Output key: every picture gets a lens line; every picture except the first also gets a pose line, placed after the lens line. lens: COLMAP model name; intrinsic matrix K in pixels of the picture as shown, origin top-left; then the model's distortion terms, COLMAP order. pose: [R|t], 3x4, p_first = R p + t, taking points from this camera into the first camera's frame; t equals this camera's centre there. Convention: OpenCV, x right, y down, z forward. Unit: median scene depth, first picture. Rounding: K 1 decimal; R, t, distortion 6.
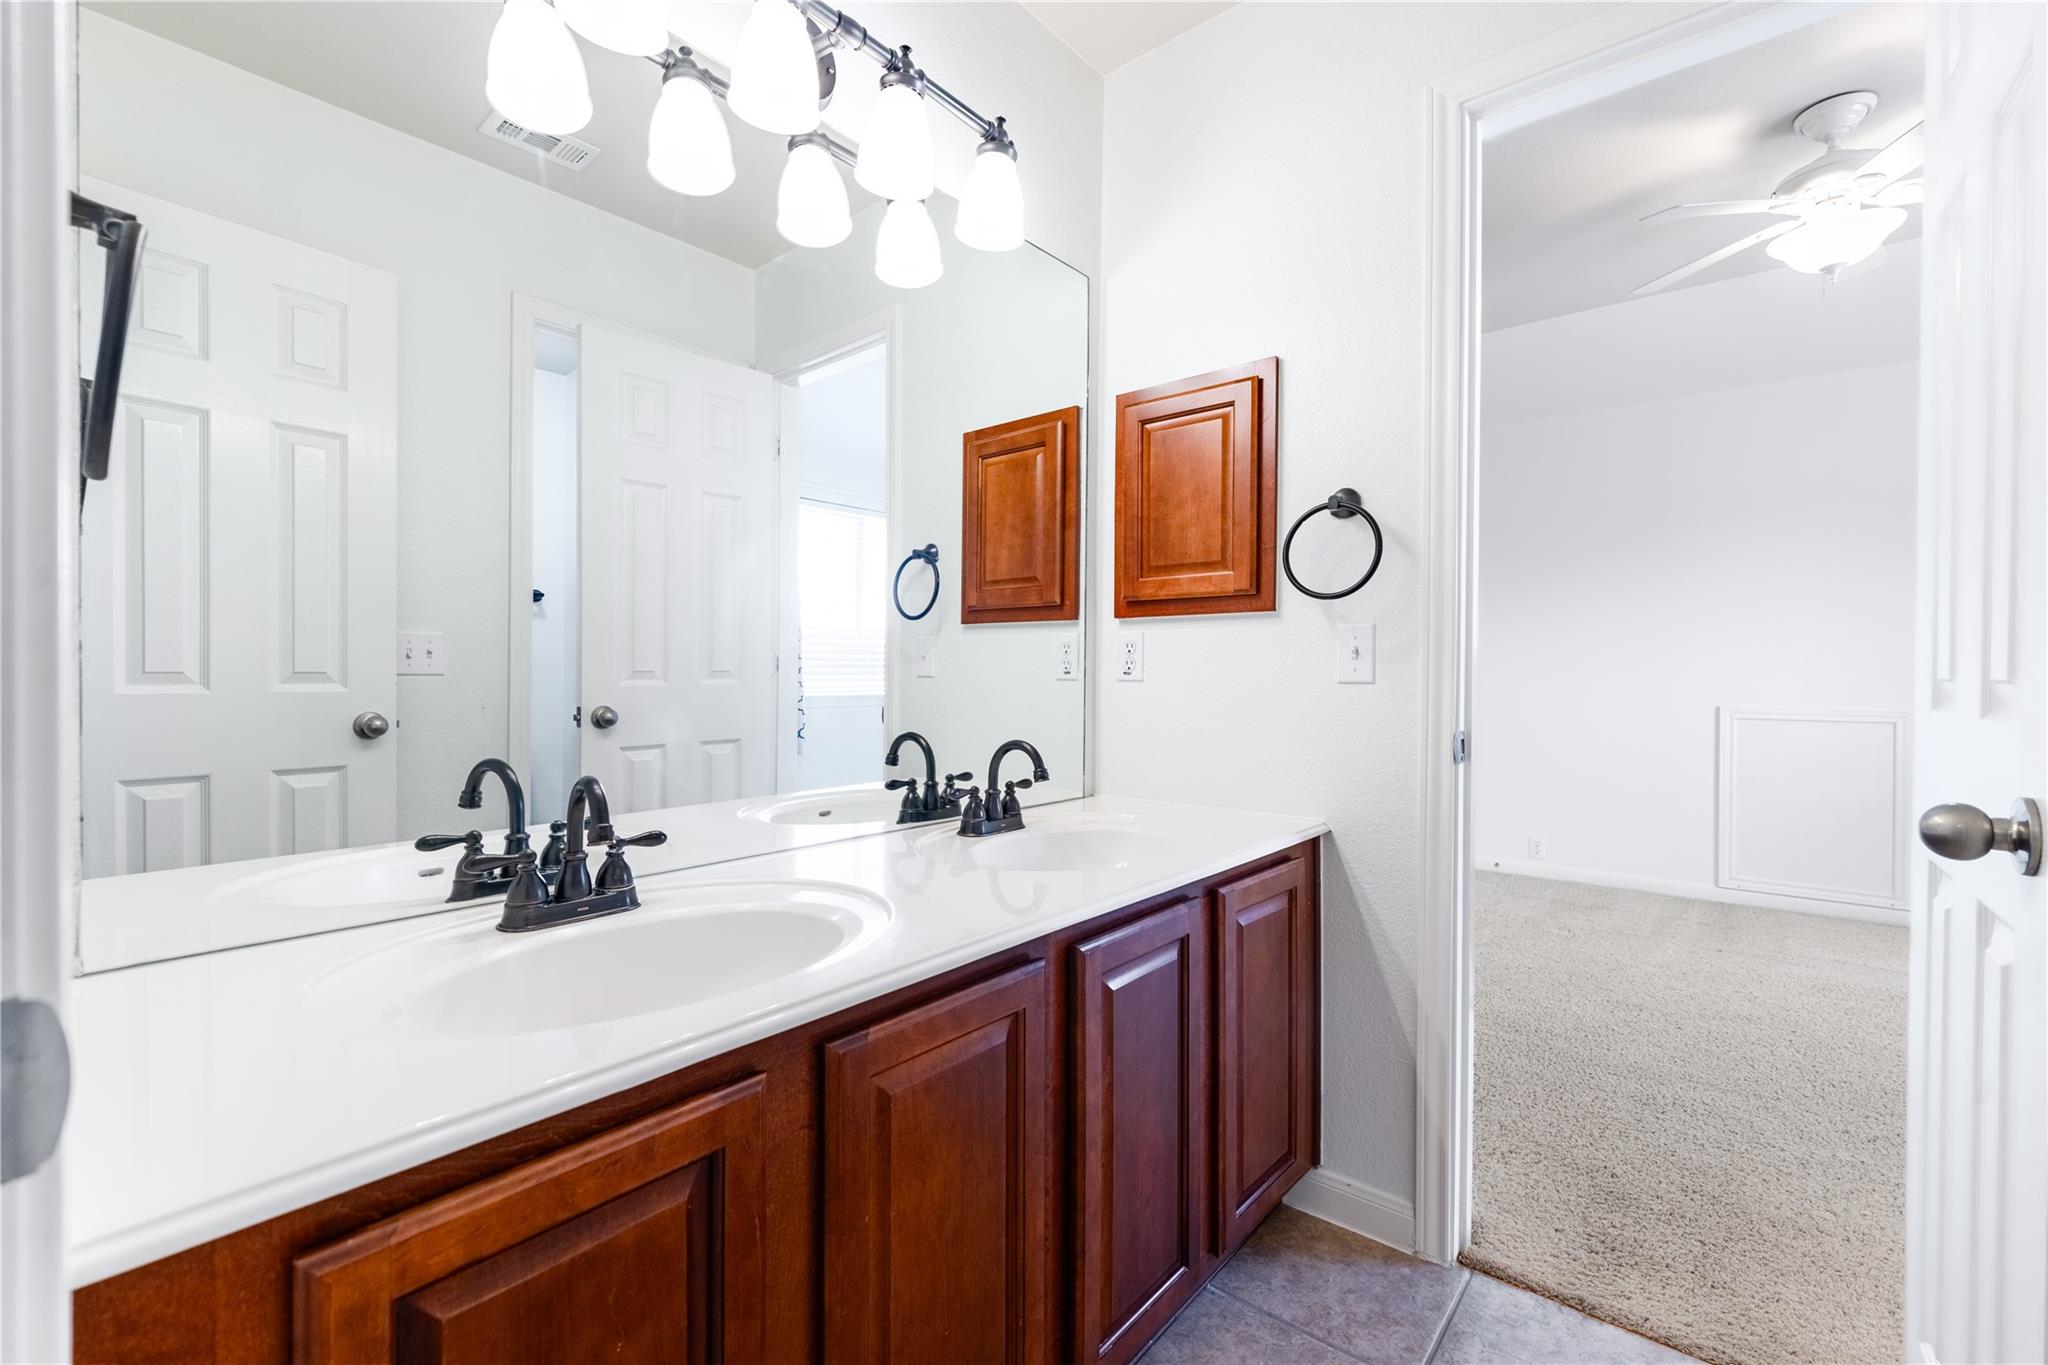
lens RADIAL K [[851.8, 0, 1021.6], [0, 851.8, 679.5], [0, 0, 1]] dist [-0.000028, -0.000033]
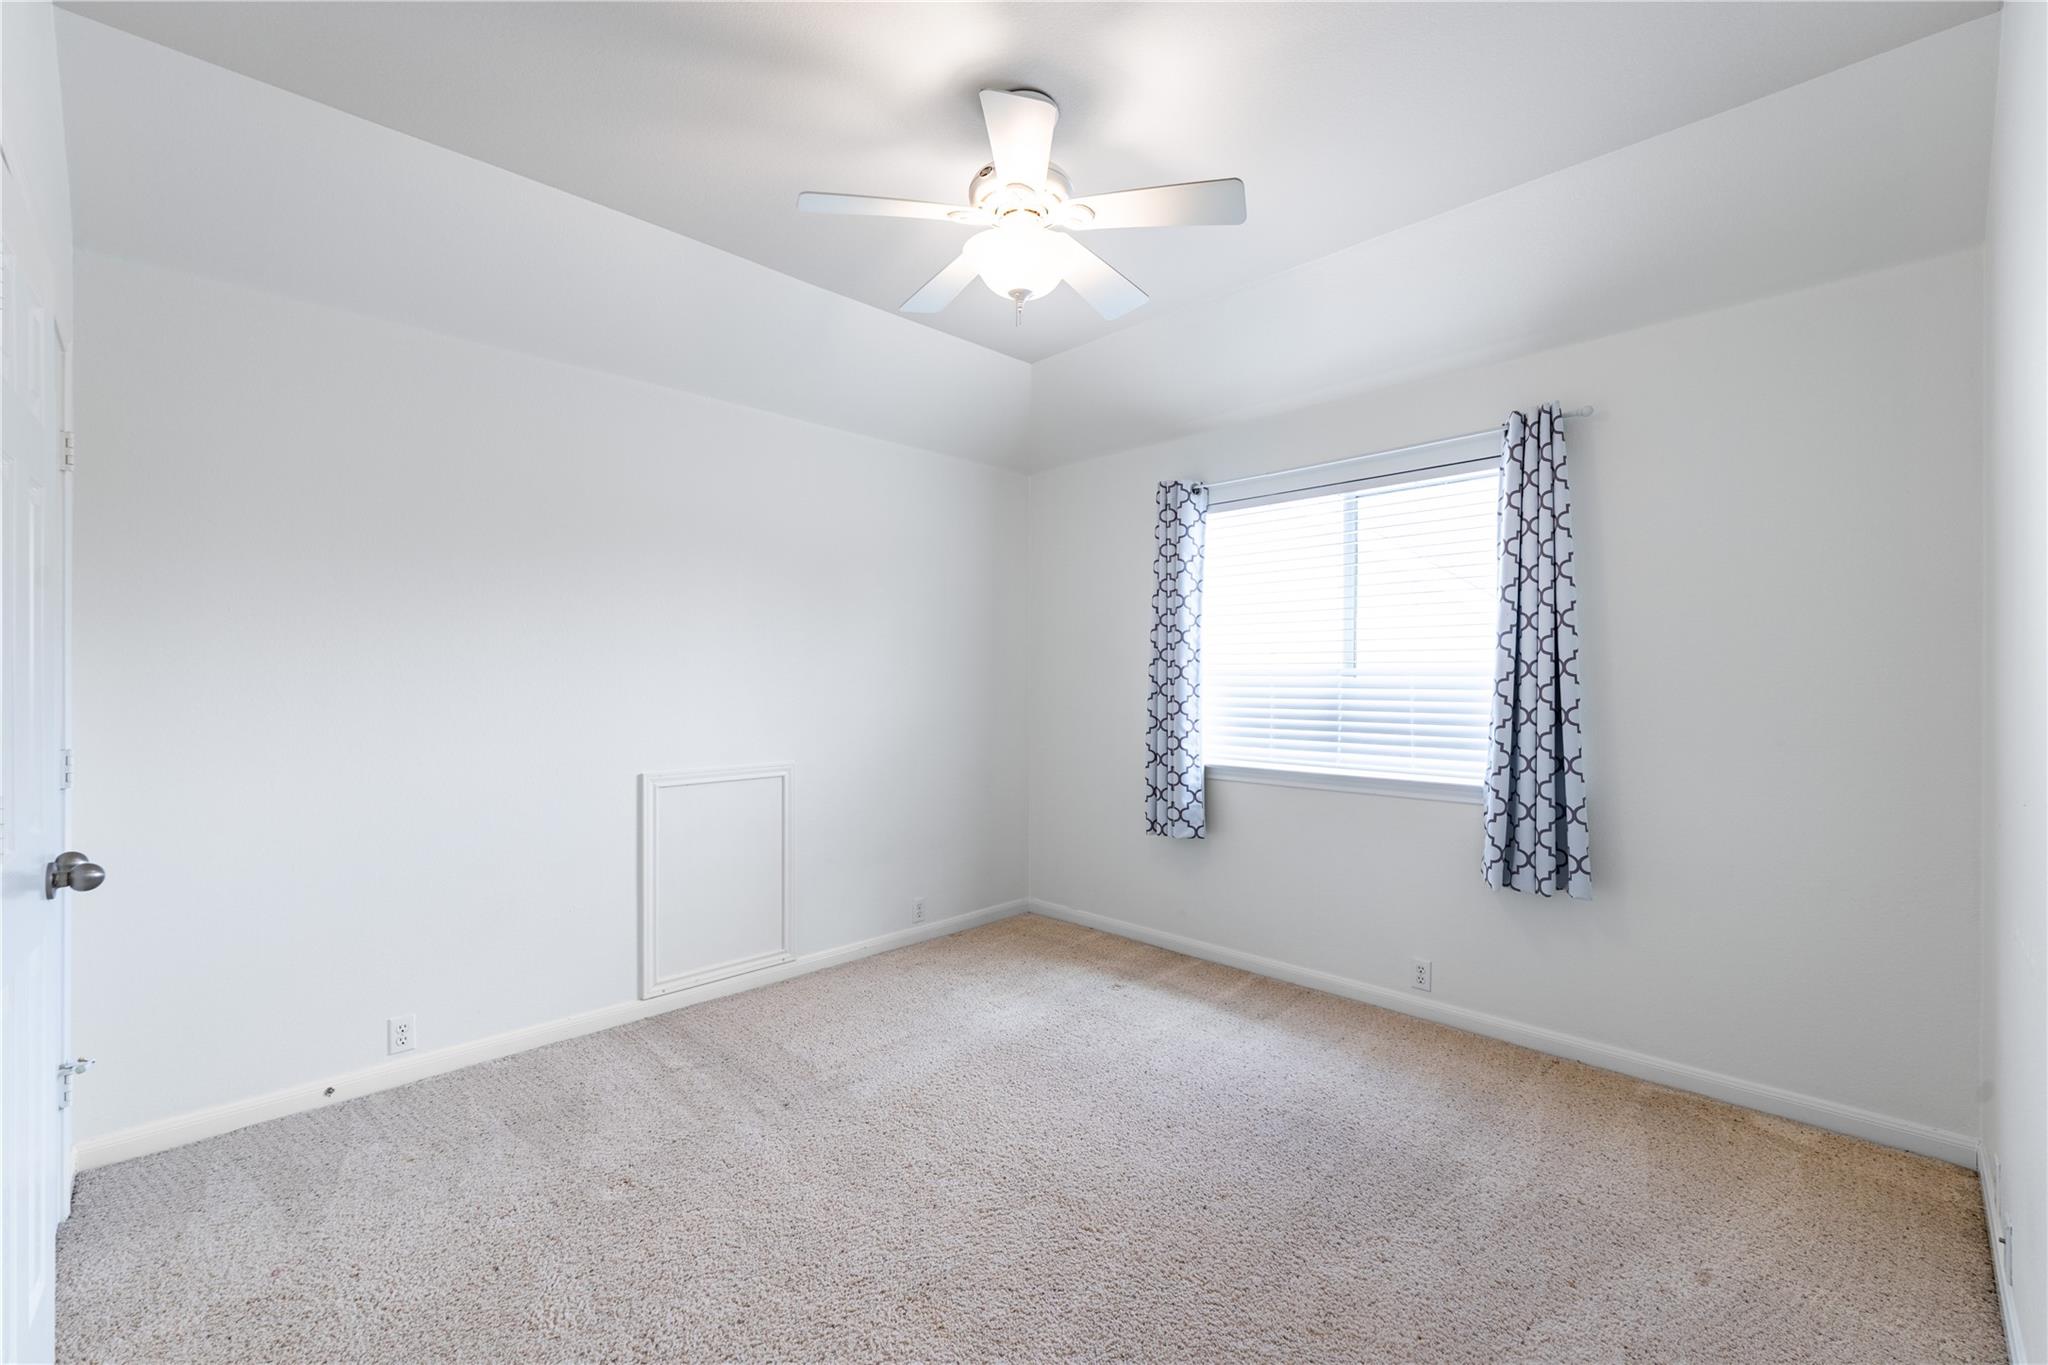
lens RADIAL K [[851.8, 0, 1022.4], [0, 851.8, 682.8], [0, 0, 1]] dist [-0.000028, -0.000033]
pose [[0.080616, -0.000677, 0.996745, 0.052322], [0.004499, 0.999990, 0.000315, -0.051928], [-0.996735, 0.004459, 0.080618, 0.579534]]
